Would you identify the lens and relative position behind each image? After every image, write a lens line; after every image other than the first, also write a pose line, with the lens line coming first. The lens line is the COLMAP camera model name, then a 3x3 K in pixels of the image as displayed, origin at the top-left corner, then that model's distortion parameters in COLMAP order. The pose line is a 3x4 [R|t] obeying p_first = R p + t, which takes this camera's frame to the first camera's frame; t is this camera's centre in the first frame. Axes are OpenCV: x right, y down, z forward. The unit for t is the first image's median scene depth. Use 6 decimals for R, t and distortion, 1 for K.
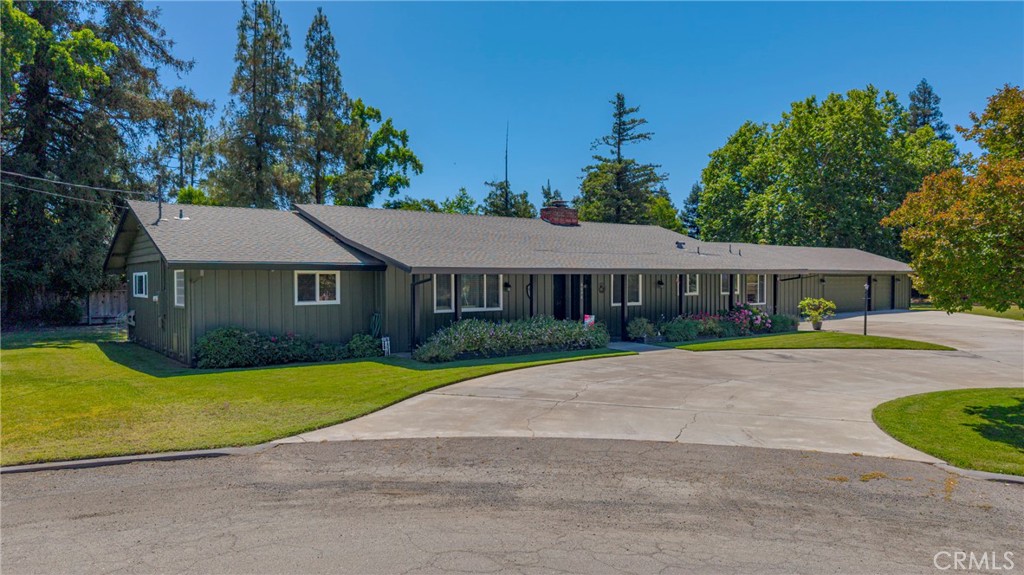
lens RADIAL K [[696.9, 0, 512.0], [0, 696.9, 287.5], [0, 0, 1]] dist [0.073548, -0.077397]
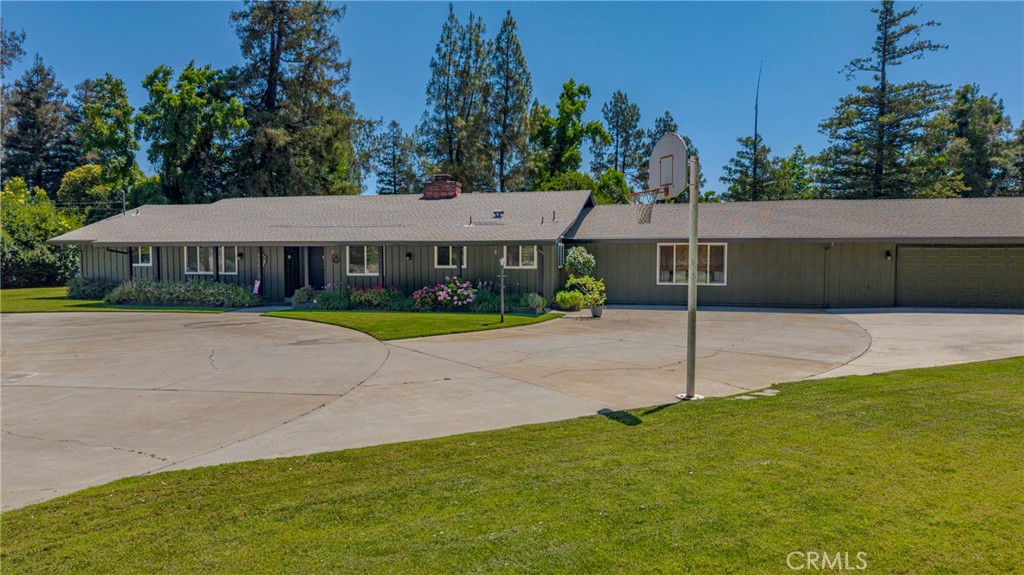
lens RADIAL K [[708.7, 0, 512.0], [0, 708.7, 287.5], [0, 0, 1]] dist [0.032470, -0.001110]
pose [[0.618983, 0.043024, -0.784225, 0.647966], [-0.011212, 0.998881, 0.045951, -0.004703], [0.785324, -0.019650, 0.618773, 0.287647]]
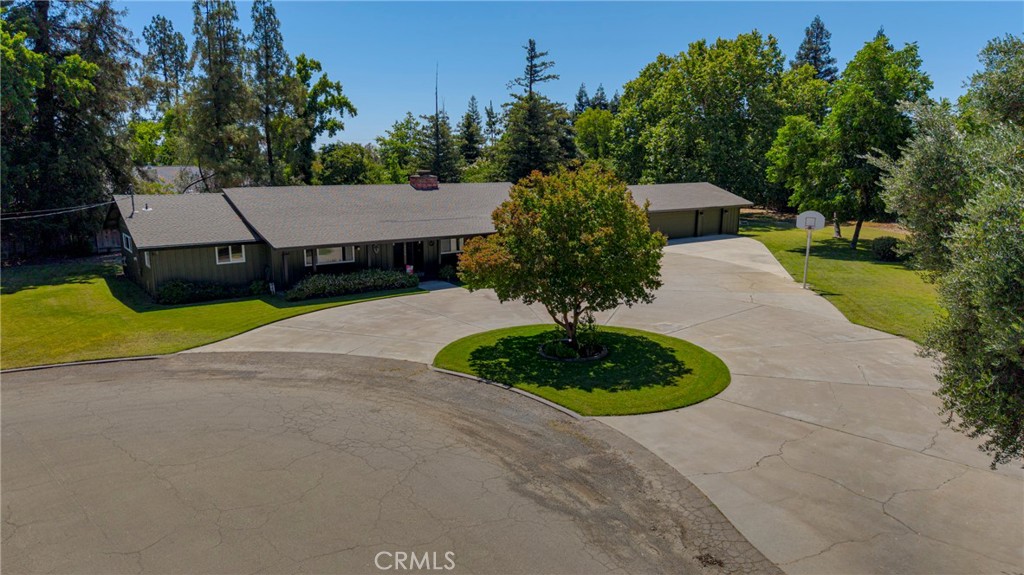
lens RADIAL K [[708.7, 0, 512.0], [0, 708.7, 287.5], [0, 0, 1]] dist [0.032470, -0.001110]
pose [[0.999833, 0.009103, -0.015871, 0.182299], [-0.006258, 0.985265, 0.170923, -0.092302], [0.017193, -0.170795, 0.985157, -0.292900]]
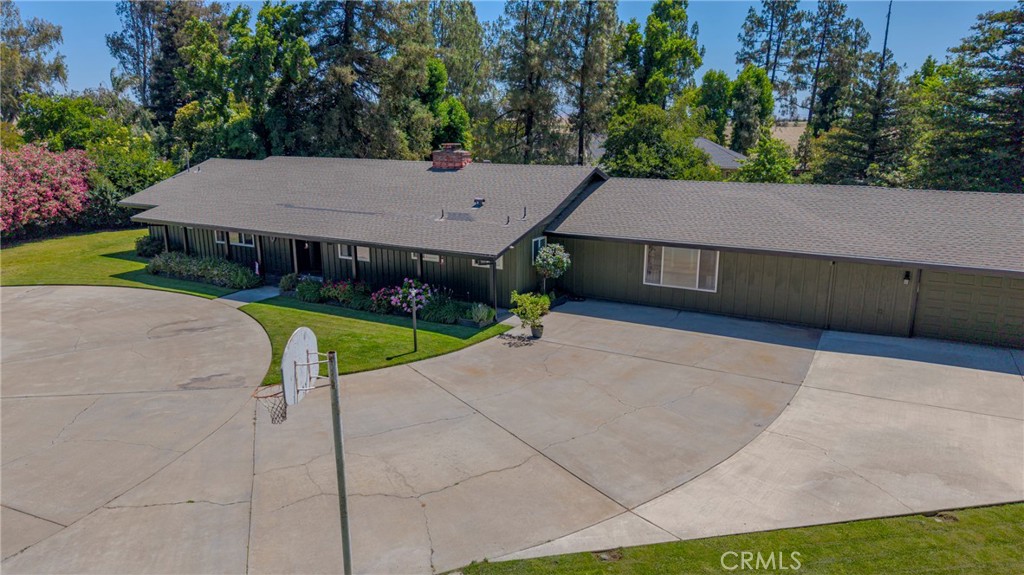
lens RADIAL K [[708.7, 0, 512.0], [0, 708.7, 287.5], [0, 0, 1]] dist [0.032470, -0.001110]
pose [[0.391562, 0.218684, -0.893788, 0.707659], [-0.009486, 0.972256, 0.233727, -0.108929], [0.920103, -0.083040, 0.382773, 0.454290]]
